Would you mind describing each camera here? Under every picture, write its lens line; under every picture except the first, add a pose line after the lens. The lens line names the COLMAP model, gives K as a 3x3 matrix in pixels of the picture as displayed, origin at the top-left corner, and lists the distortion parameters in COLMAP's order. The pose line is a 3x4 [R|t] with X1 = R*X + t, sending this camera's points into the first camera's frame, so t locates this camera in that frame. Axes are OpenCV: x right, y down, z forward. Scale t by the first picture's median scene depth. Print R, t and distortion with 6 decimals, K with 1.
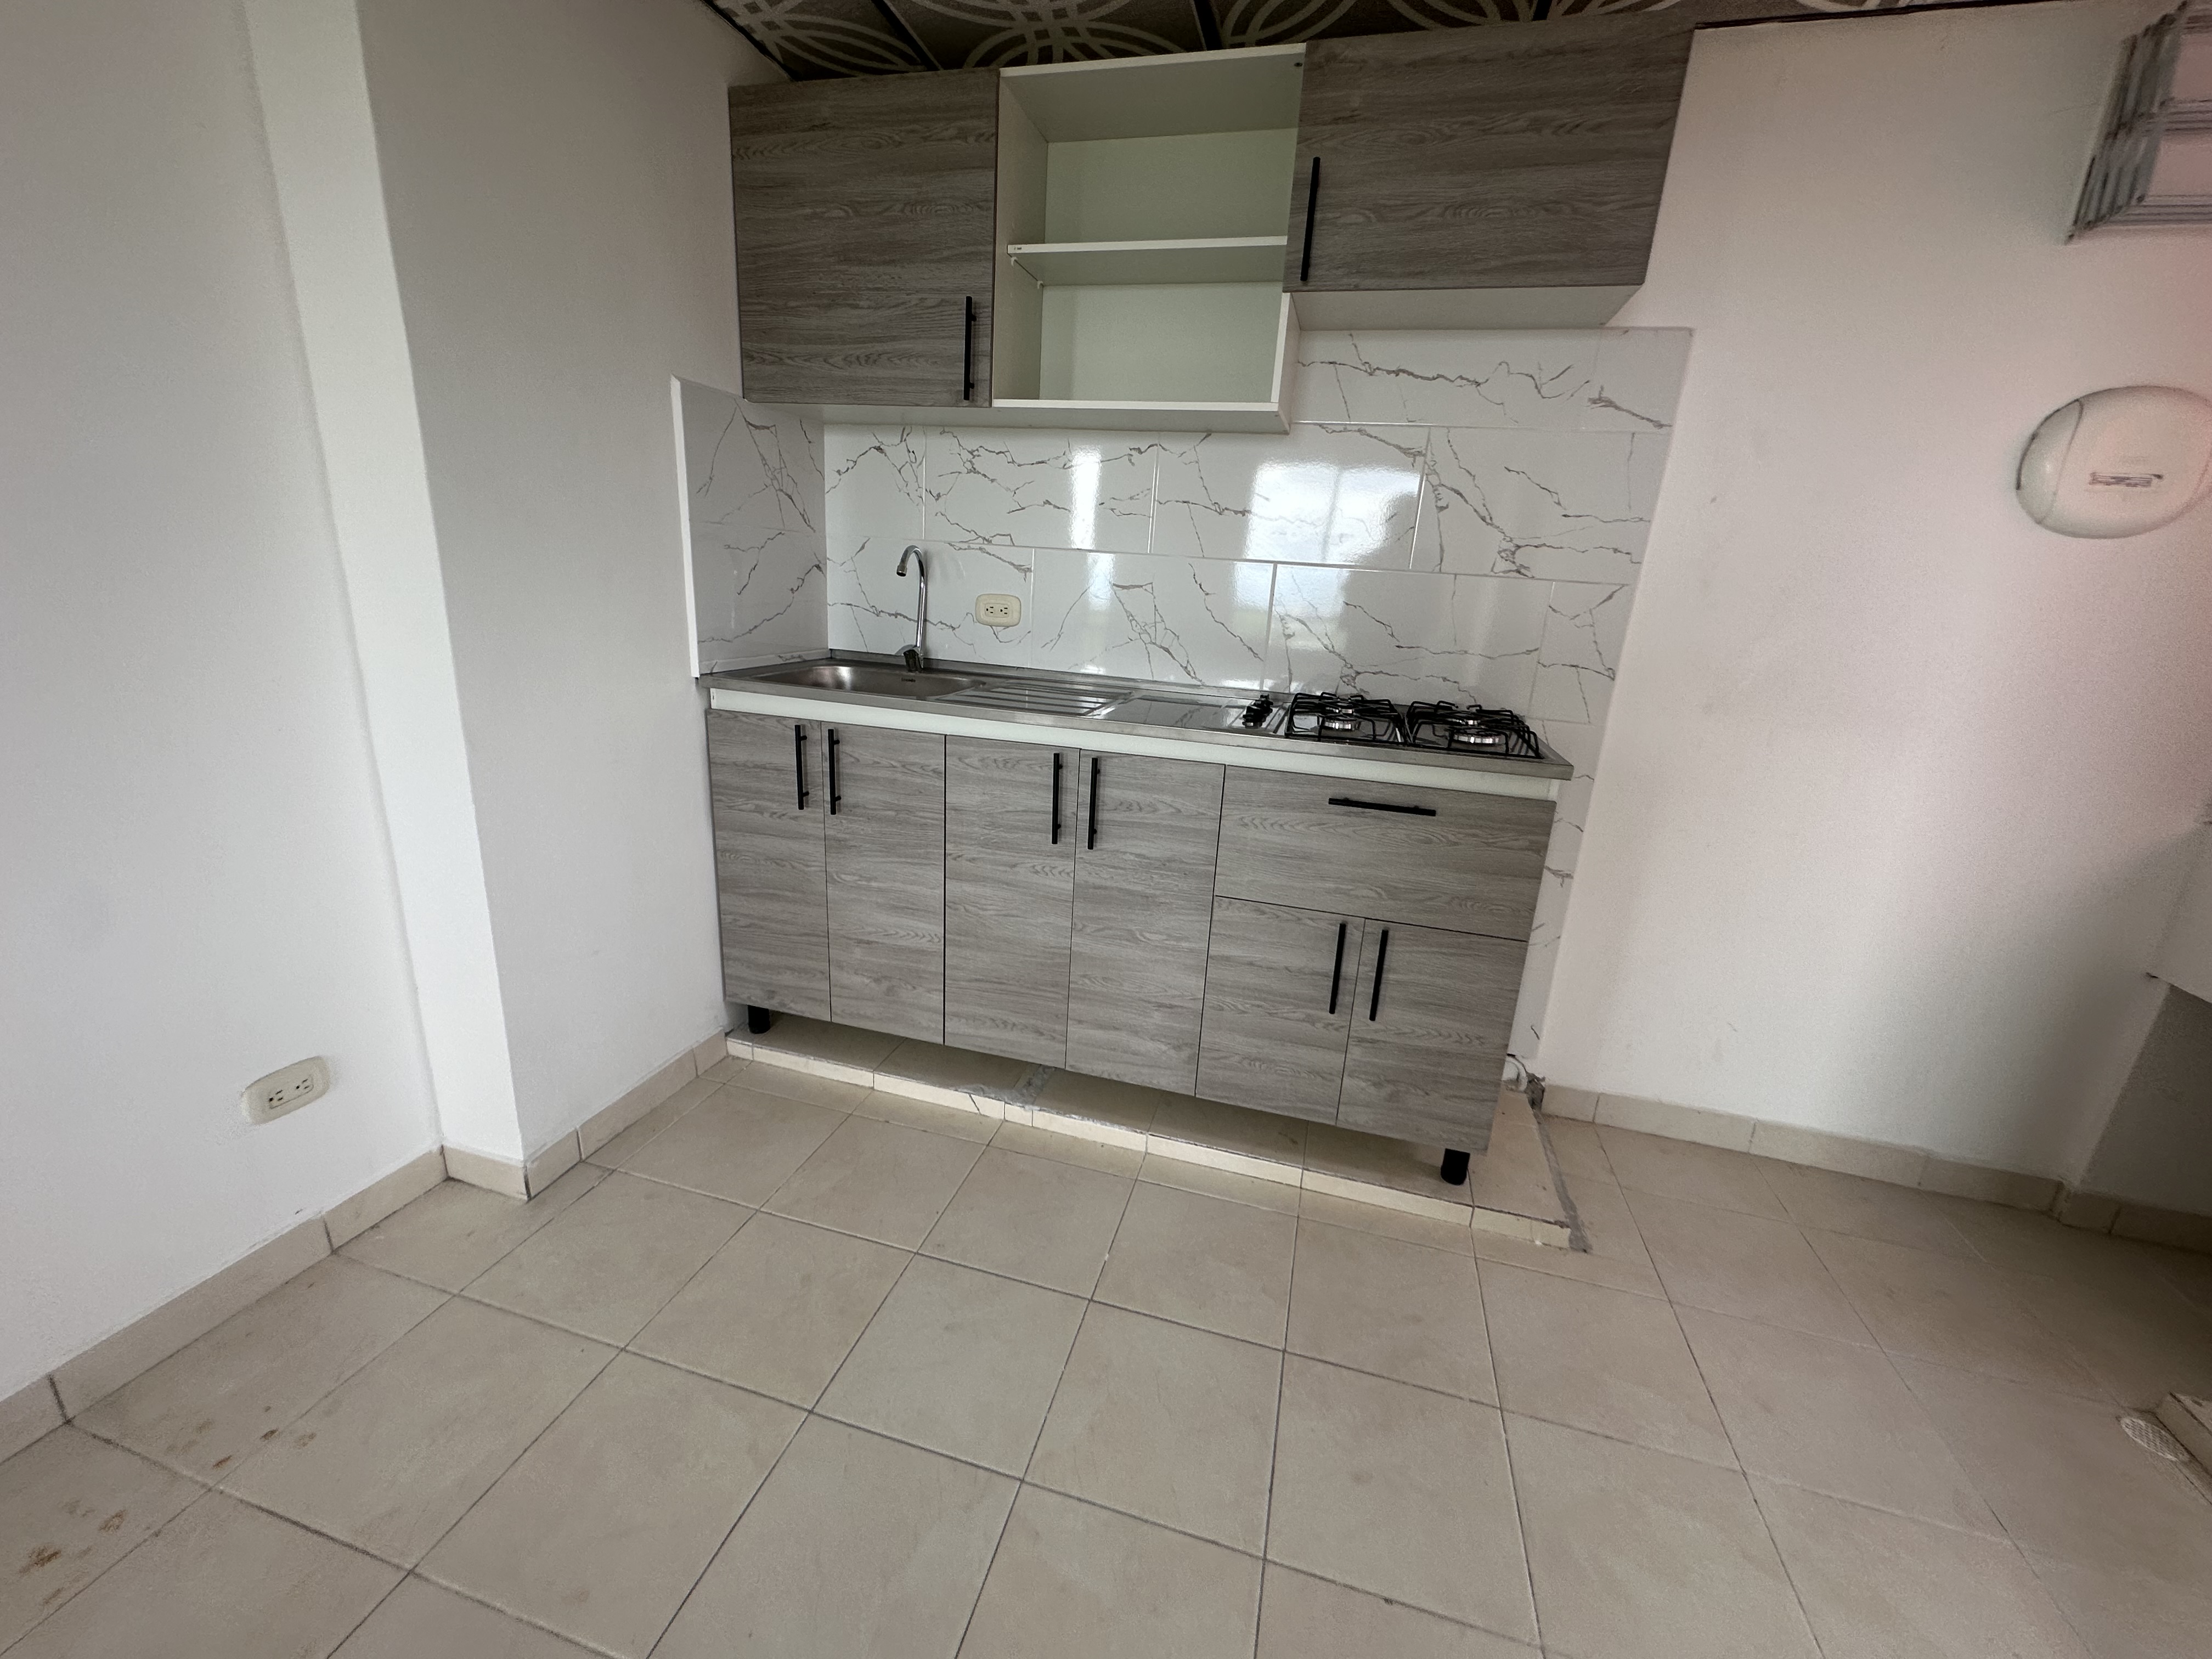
lens RADIAL K [[881.6, 0, 1111.5], [0, 881.6, 836.3], [0, 0, 1]] dist [-0.004260, 0.000743]
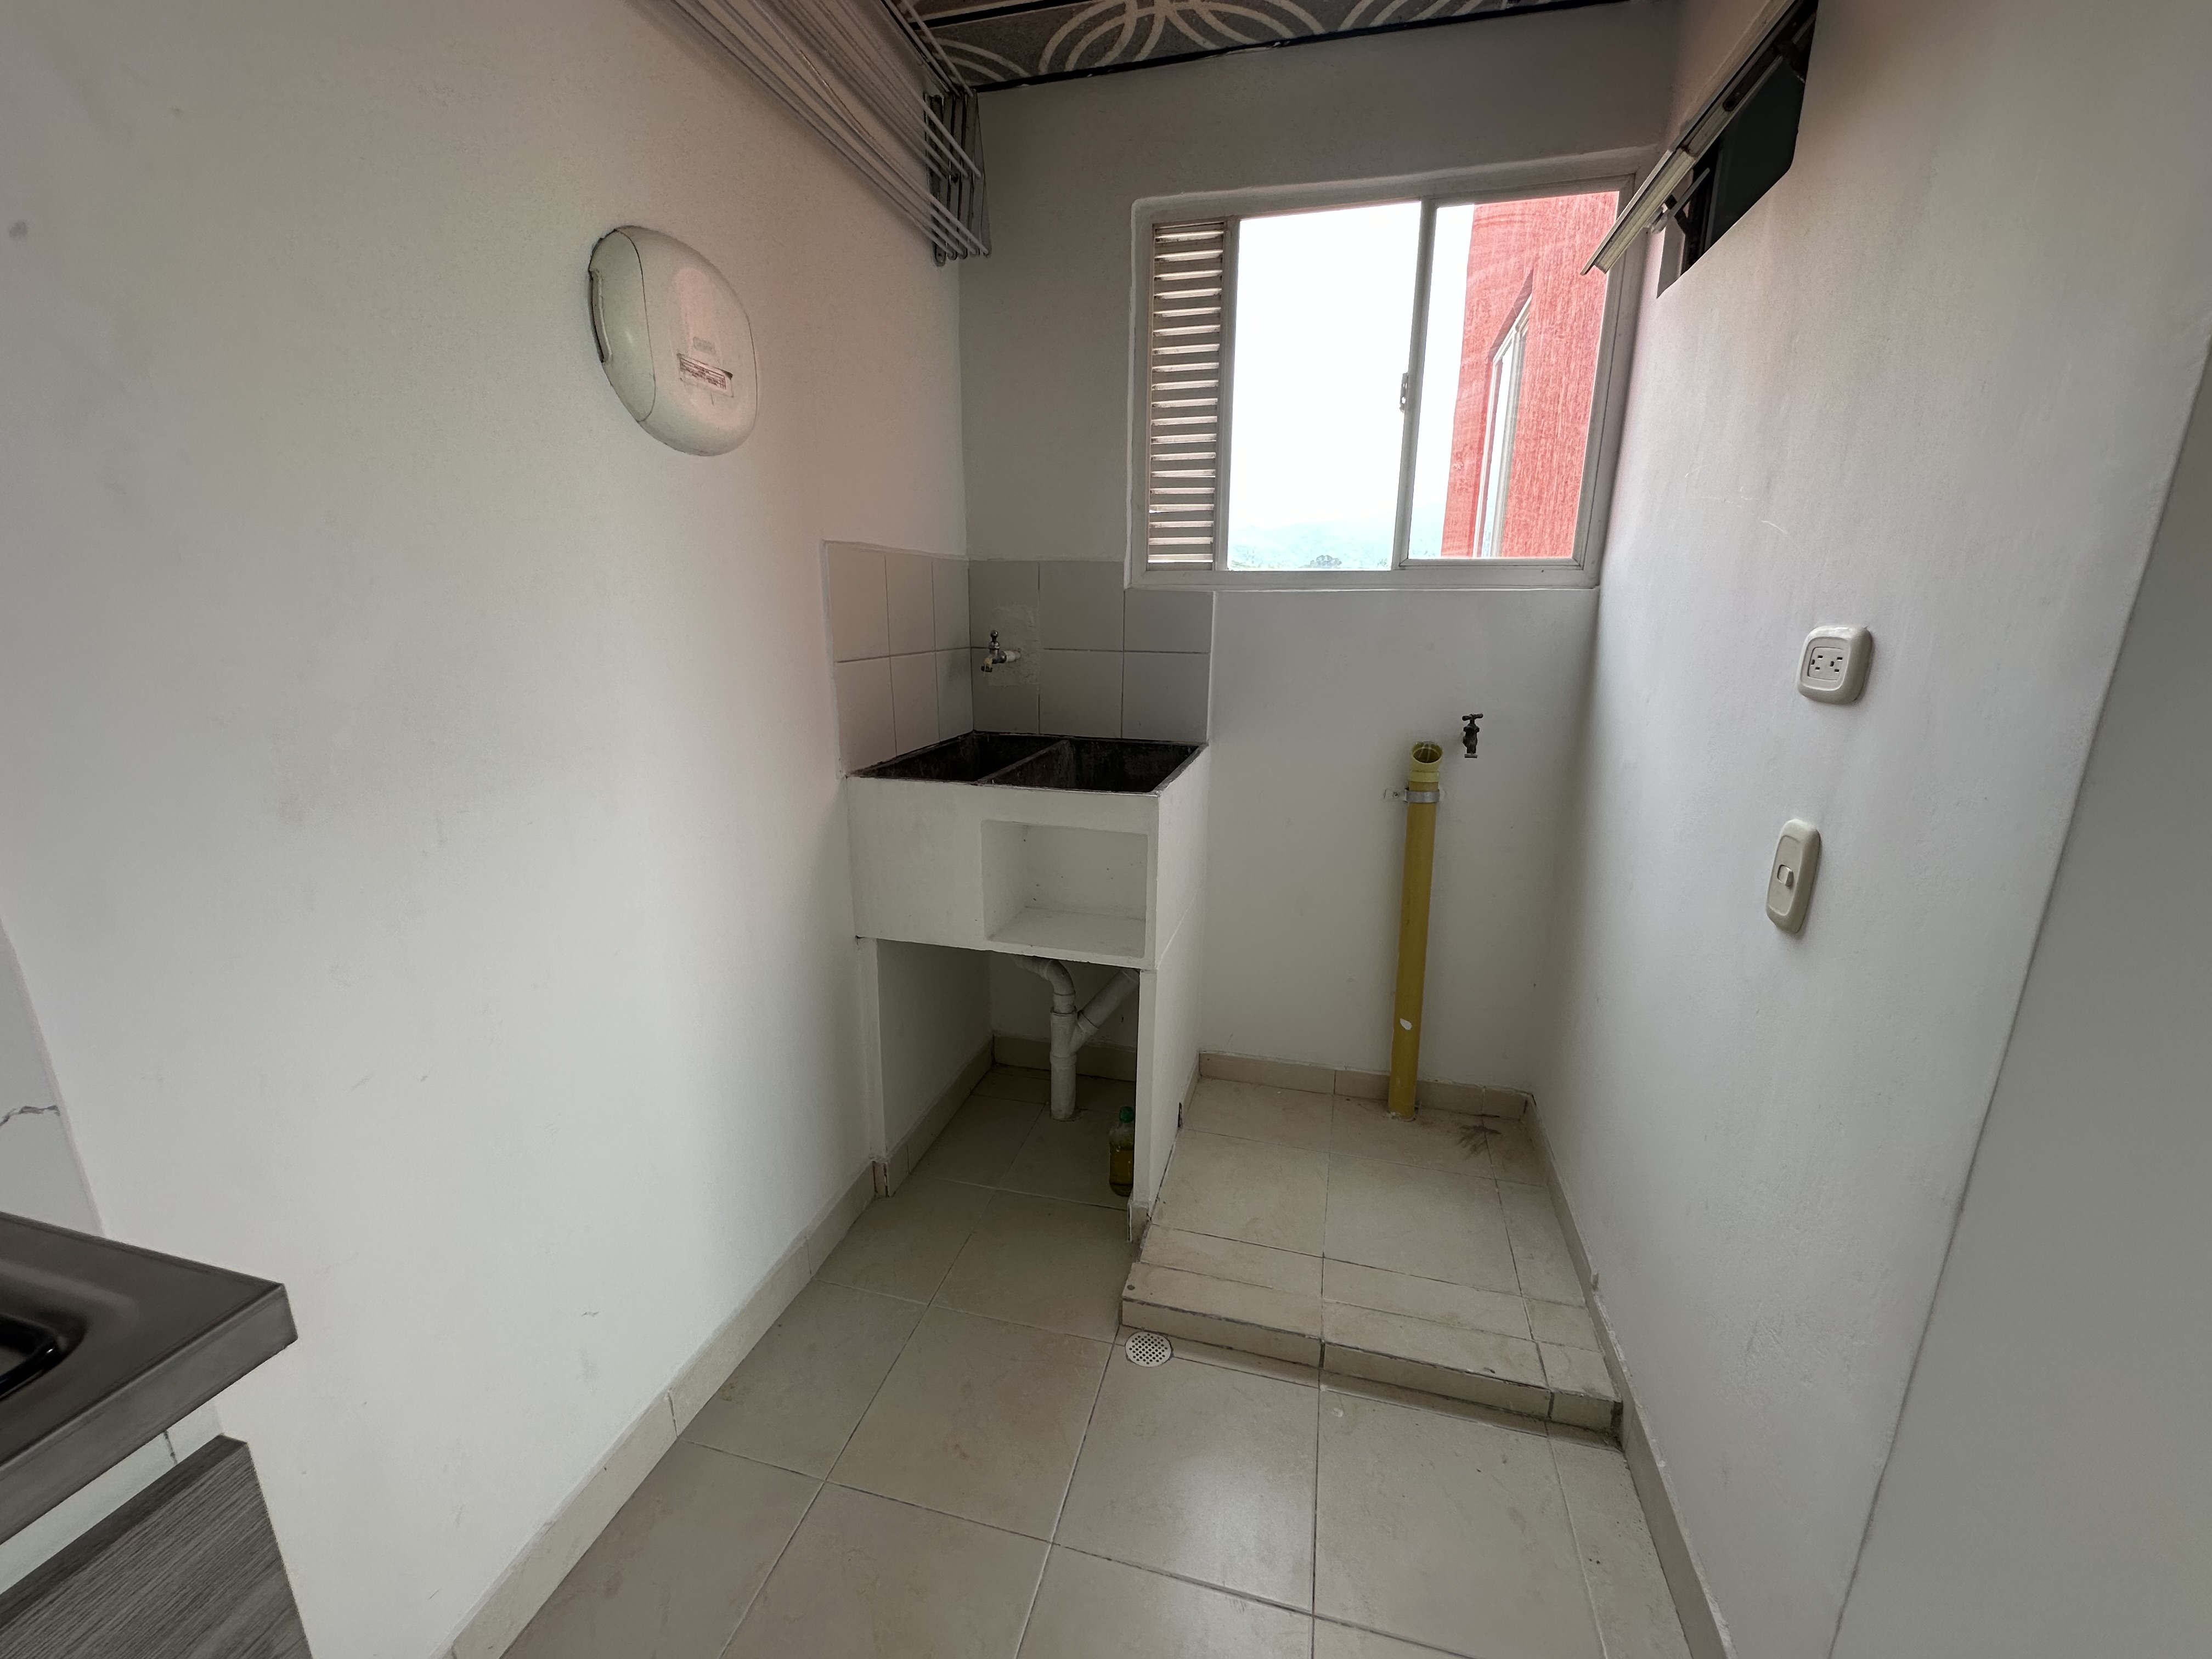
lens RADIAL K [[881.6, 0, 1110.1], [0, 881.6, 827.5], [0, 0, 1]] dist [-0.004260, 0.000743]
pose [[-0.022802, -0.309560, 0.950606, 0.327766], [0.276503, 0.911810, 0.303559, -0.183726], [-0.960742, 0.269767, 0.064804, 0.702909]]
